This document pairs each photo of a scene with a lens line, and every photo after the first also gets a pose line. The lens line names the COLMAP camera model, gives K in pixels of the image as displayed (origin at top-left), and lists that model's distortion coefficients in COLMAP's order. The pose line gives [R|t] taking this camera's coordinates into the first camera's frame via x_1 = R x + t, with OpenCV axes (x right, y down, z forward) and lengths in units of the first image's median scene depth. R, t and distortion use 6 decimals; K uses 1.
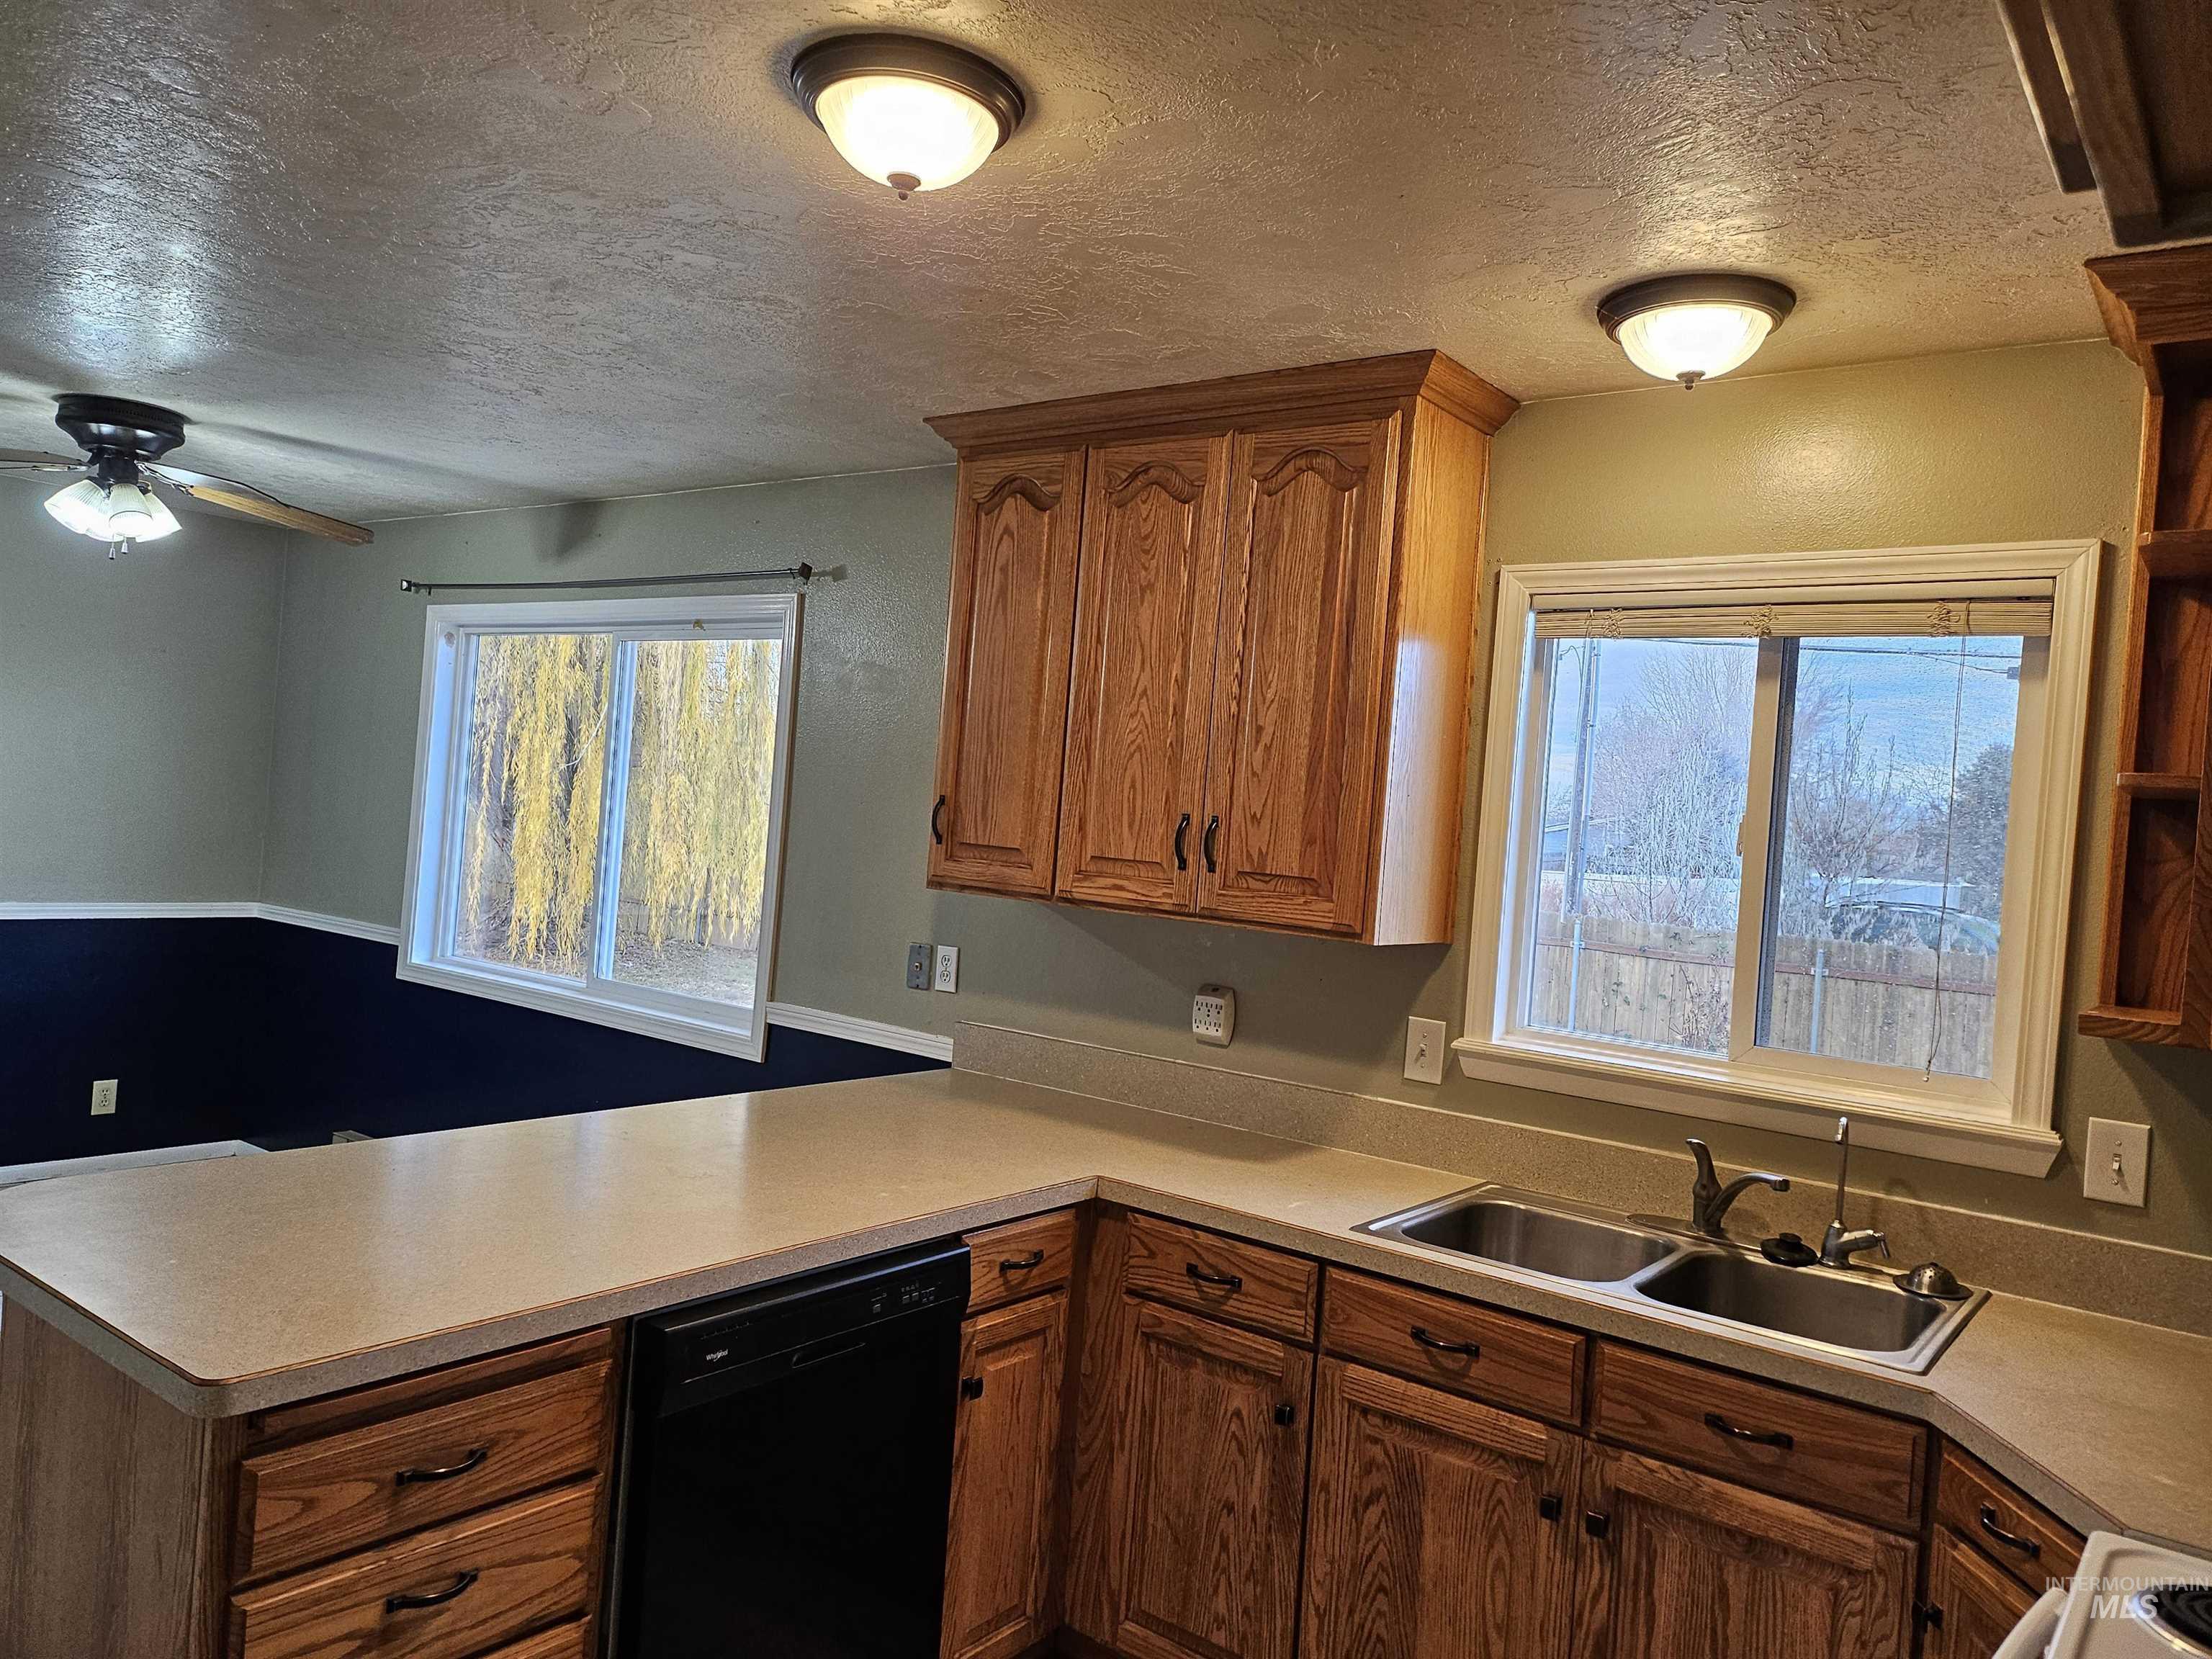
lens RADIAL K [[1573.3, 0, 1089.3], [0, 1573.3, 822.7], [0, 0, 1]] dist [0.064688, -0.070843]
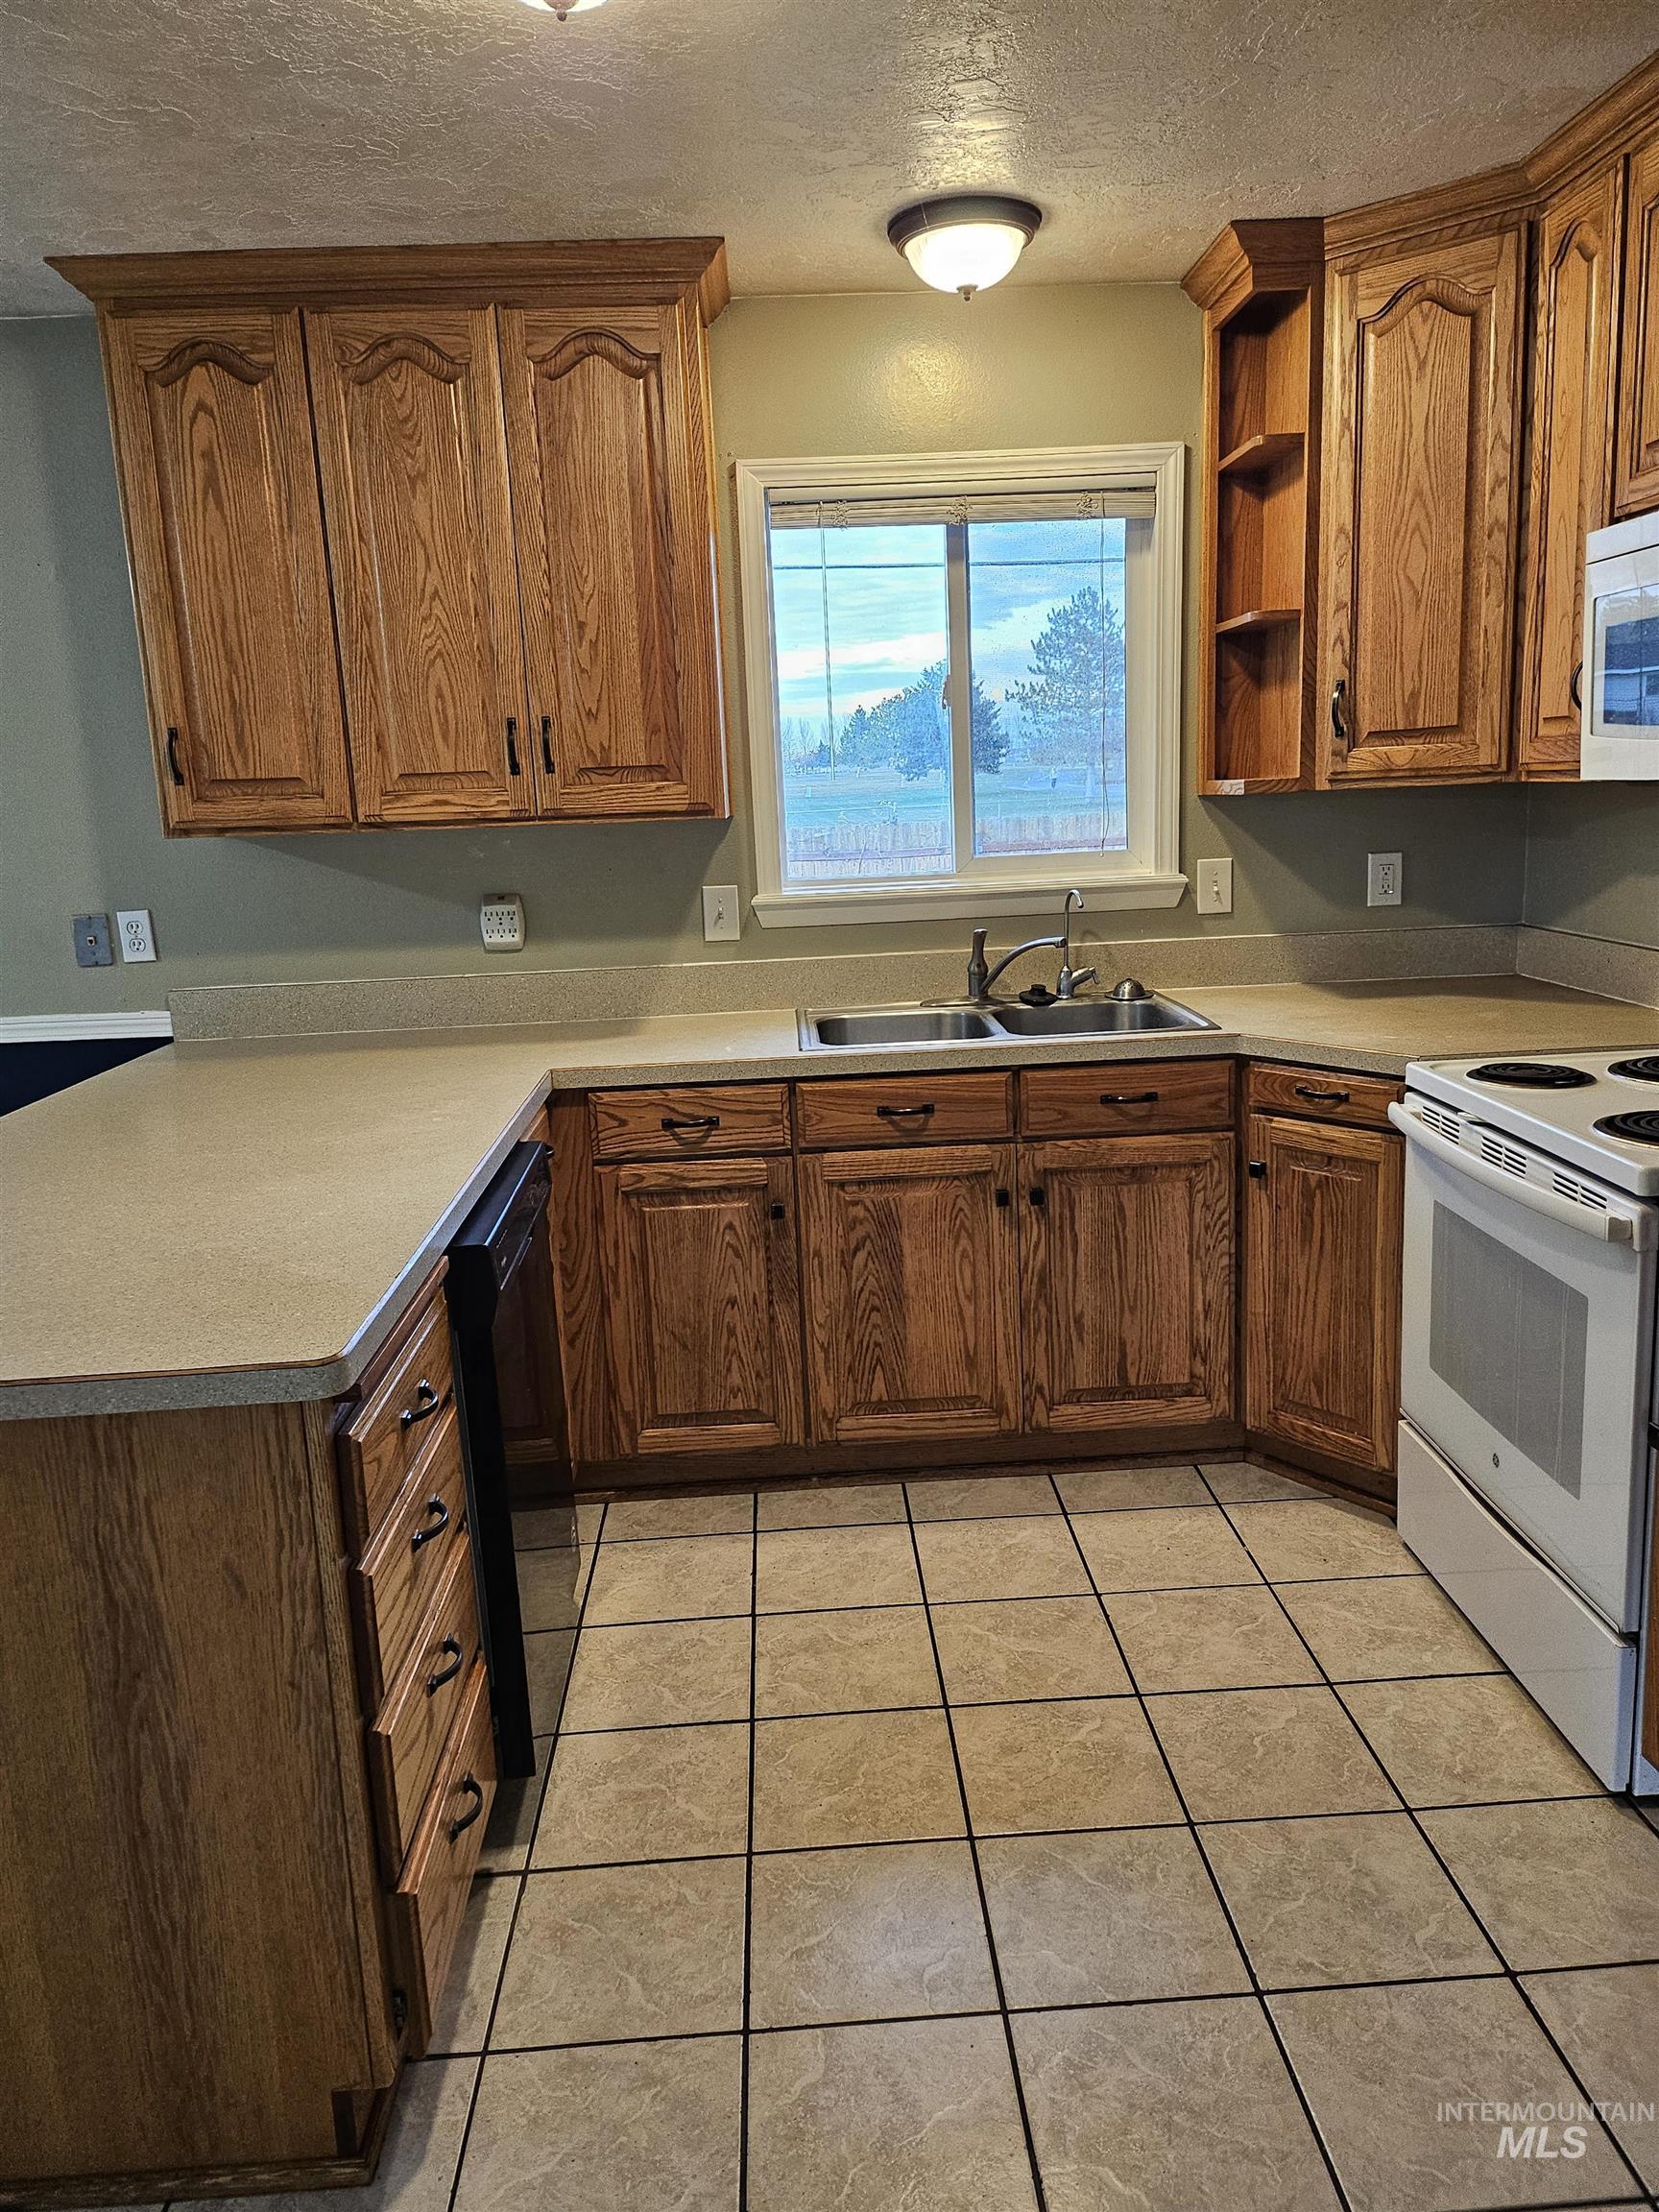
lens RADIAL K [[1573.3, 0, 843.9], [0, 1573.3, 1114.7], [0, 0, 1]] dist [0.064688, -0.070843]
pose [[0.746718, -0.242624, 0.619311, -0.496471], [0.102615, 0.961972, 0.253141, 0.004339], [-0.657177, -0.125475, 0.743219, 0.075153]]
